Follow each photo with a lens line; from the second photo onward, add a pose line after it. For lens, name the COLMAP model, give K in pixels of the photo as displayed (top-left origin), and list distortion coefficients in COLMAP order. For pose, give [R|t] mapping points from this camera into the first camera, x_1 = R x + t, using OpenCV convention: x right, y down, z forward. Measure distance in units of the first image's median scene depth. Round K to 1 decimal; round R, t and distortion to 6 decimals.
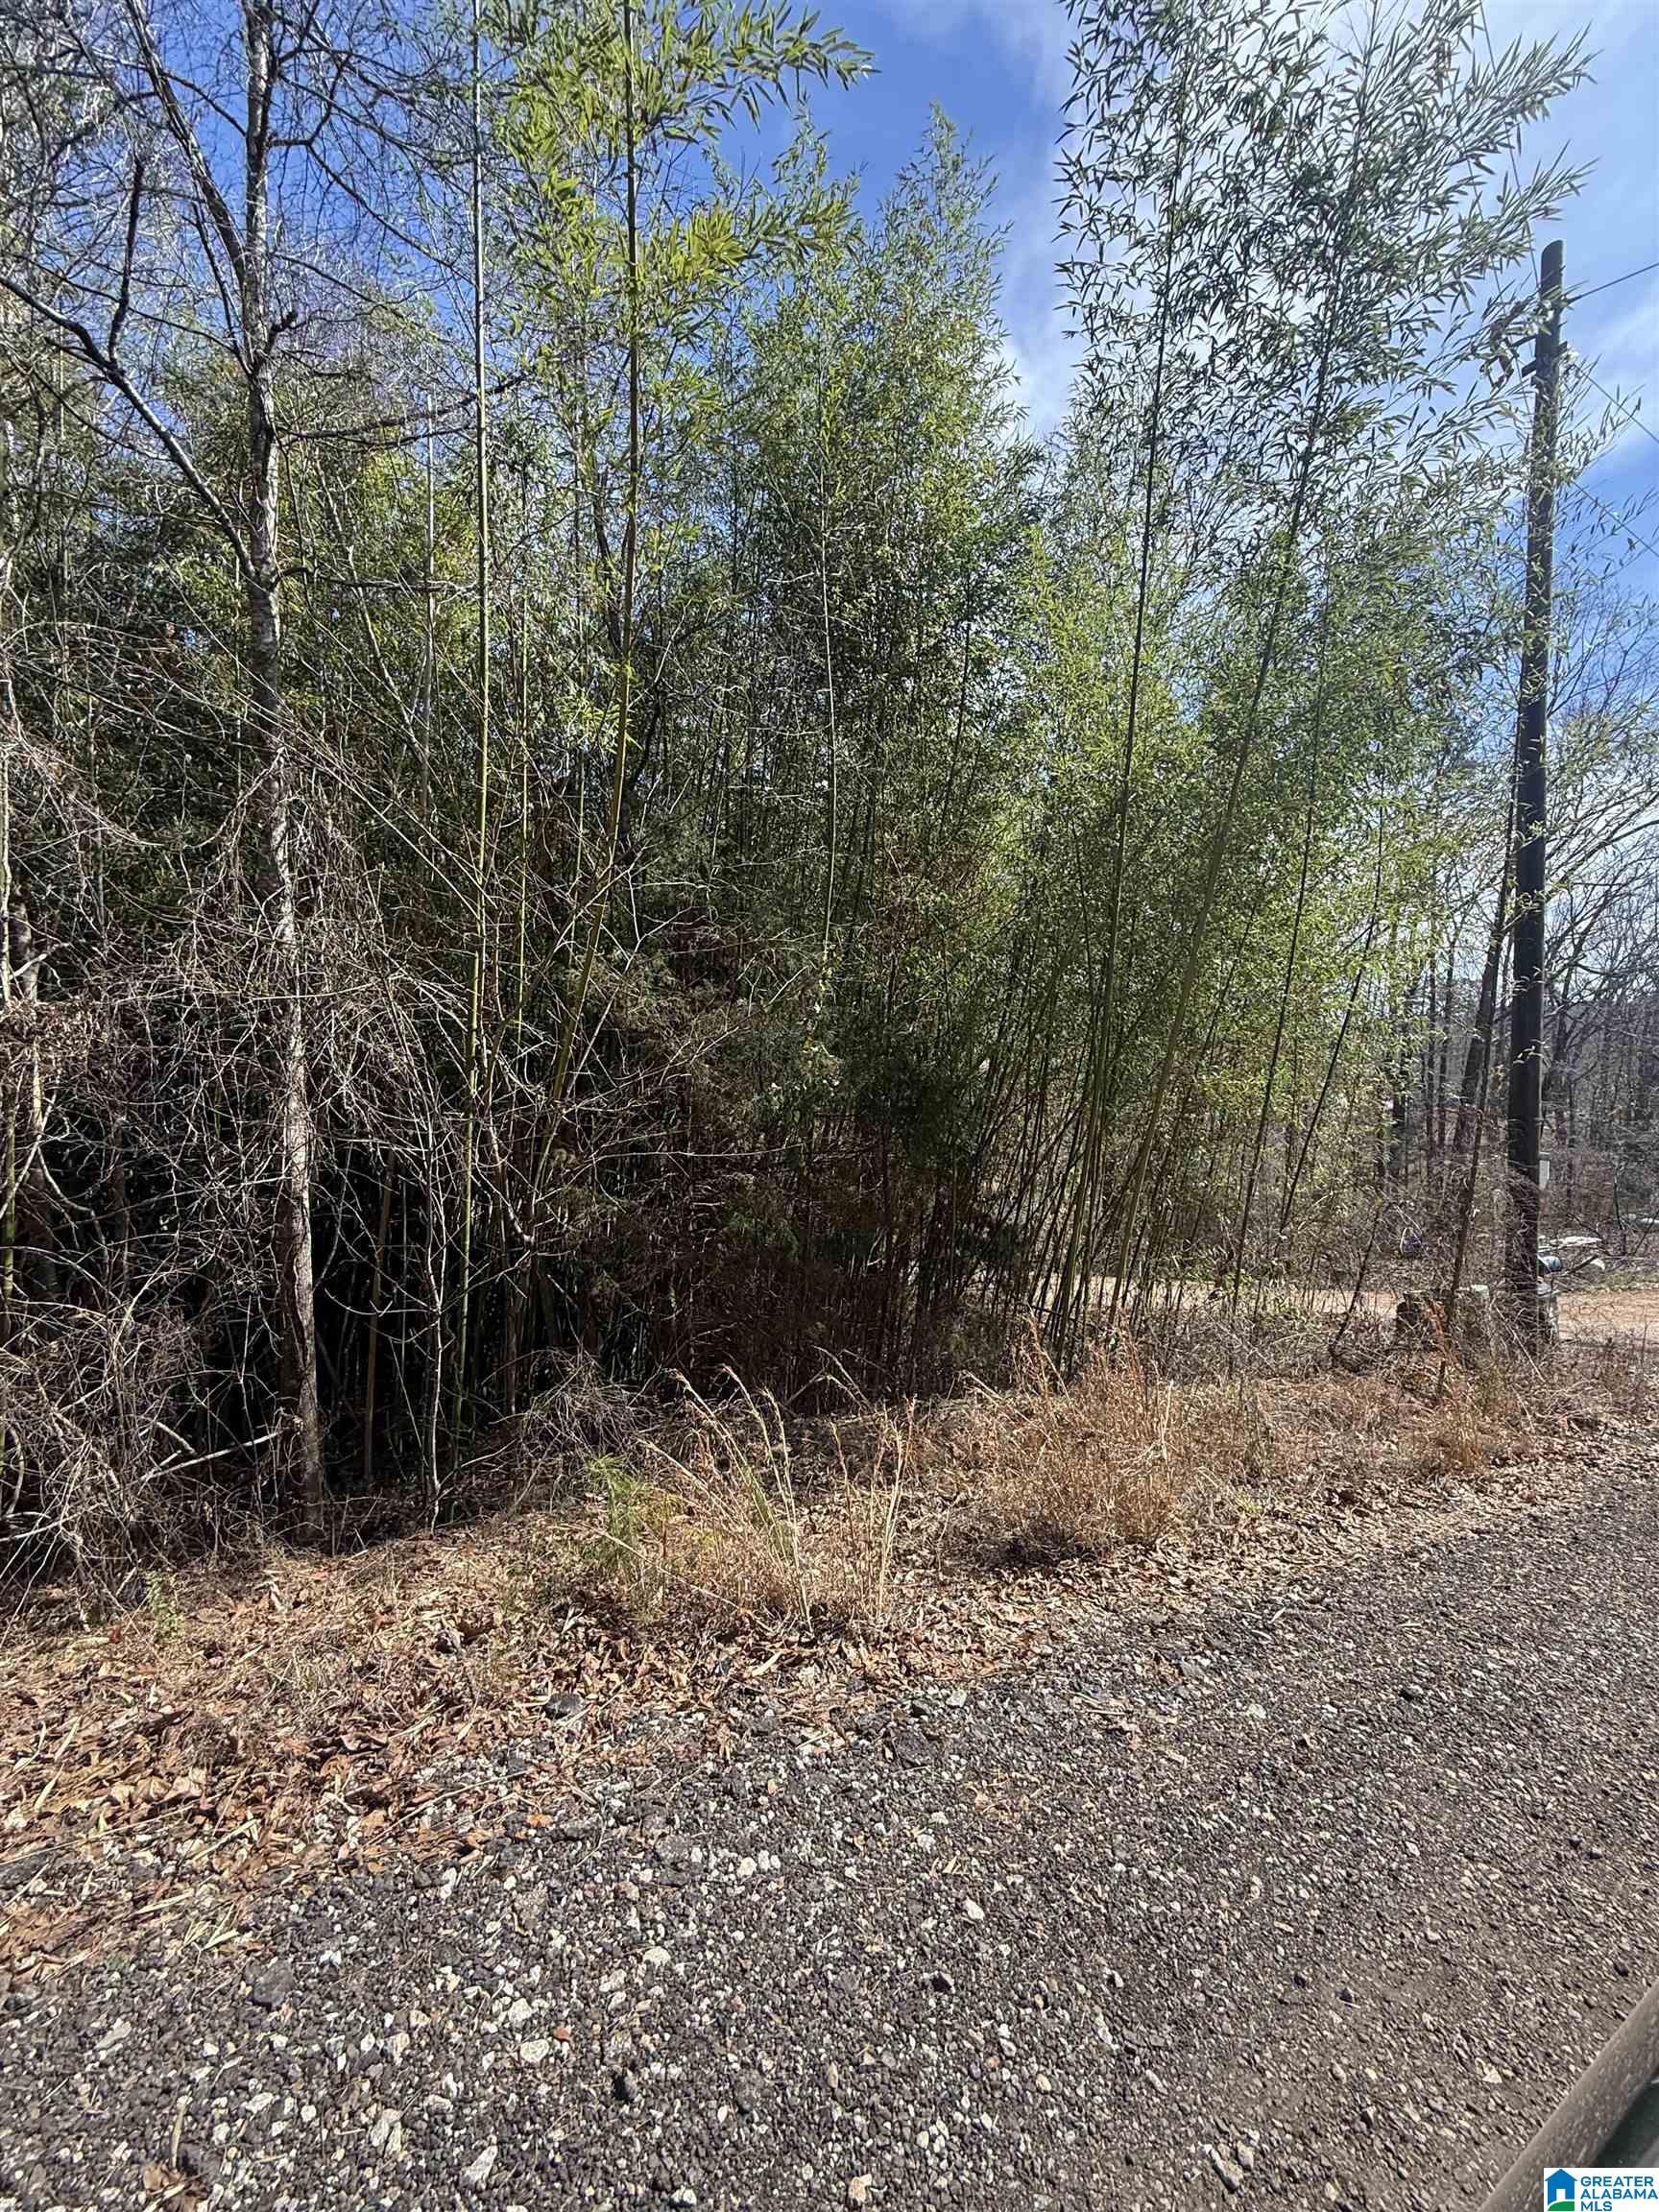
lens RADIAL K [[886.7, 0, 832.4], [0, 886.7, 1106.3], [0, 0, 1]] dist [0.000926, 0.000427]
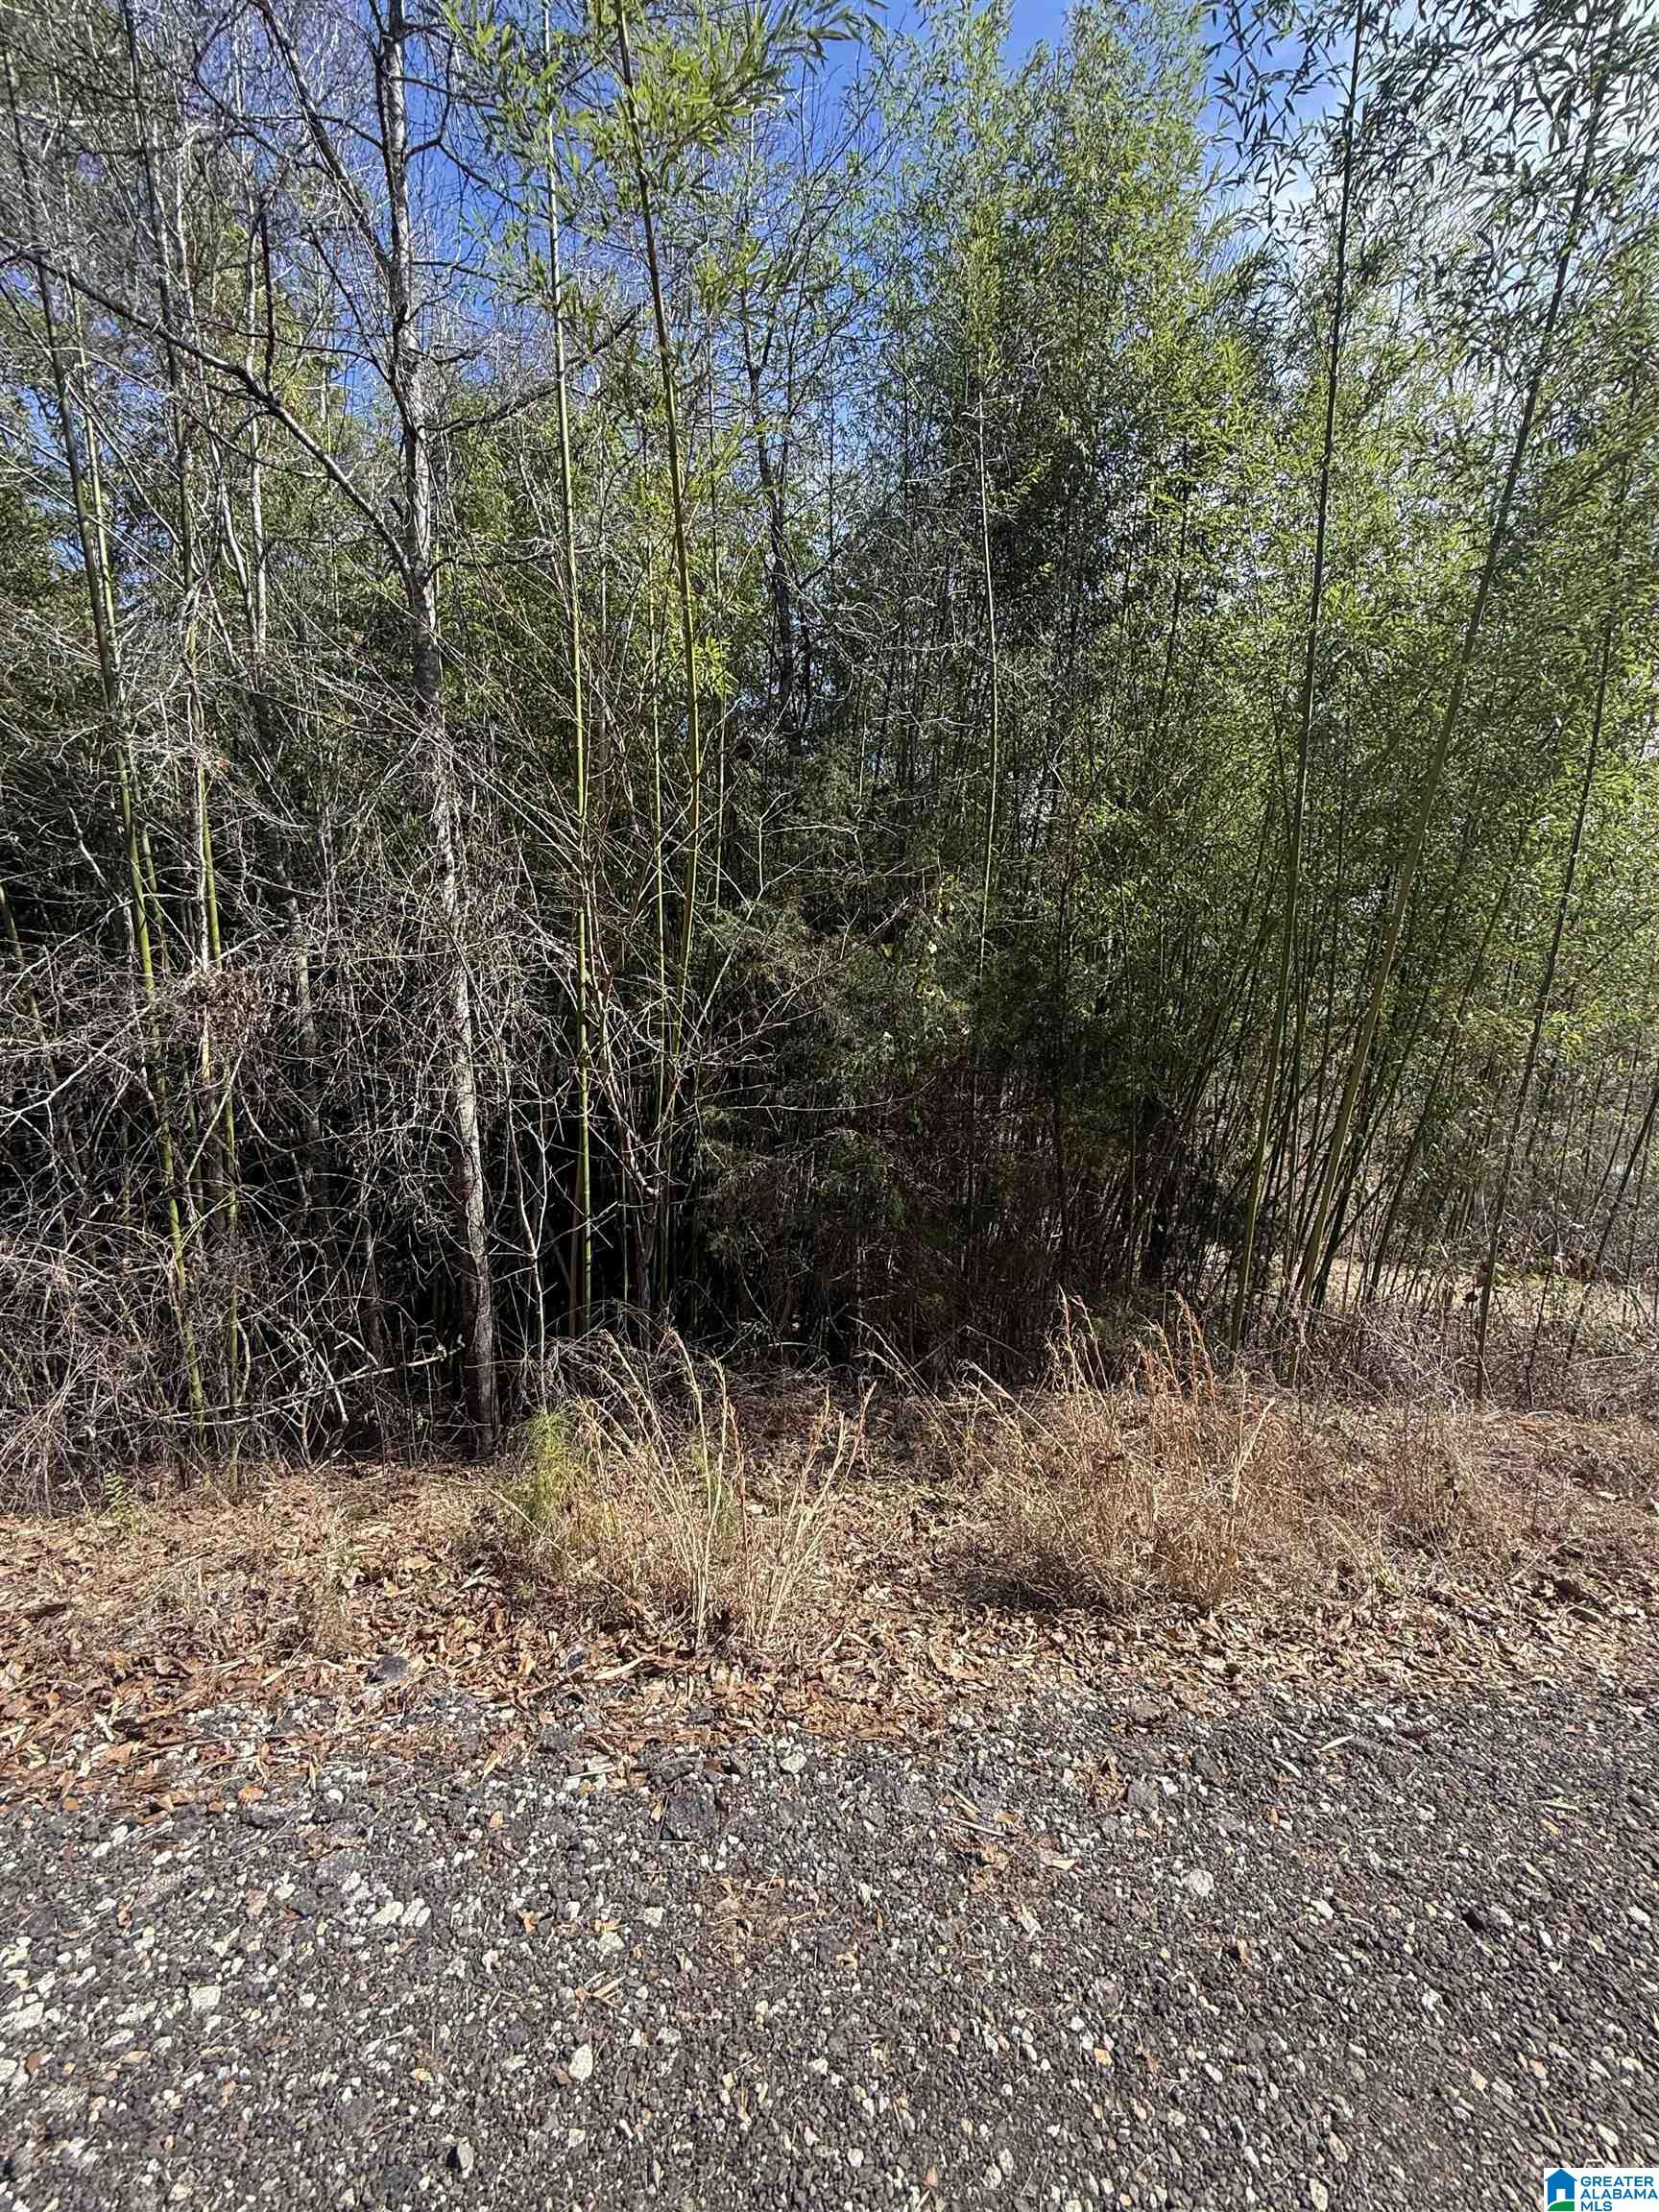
lens RADIAL K [[886.7, 0, 828.3], [0, 886.7, 1106.1], [0, 0, 1]] dist [0.000926, 0.000427]
pose [[0.947330, 0.002940, -0.320245, 0.317684], [0.008267, 0.999400, 0.033628, 0.035601], [0.320151, -0.034505, 0.946738, 0.201429]]
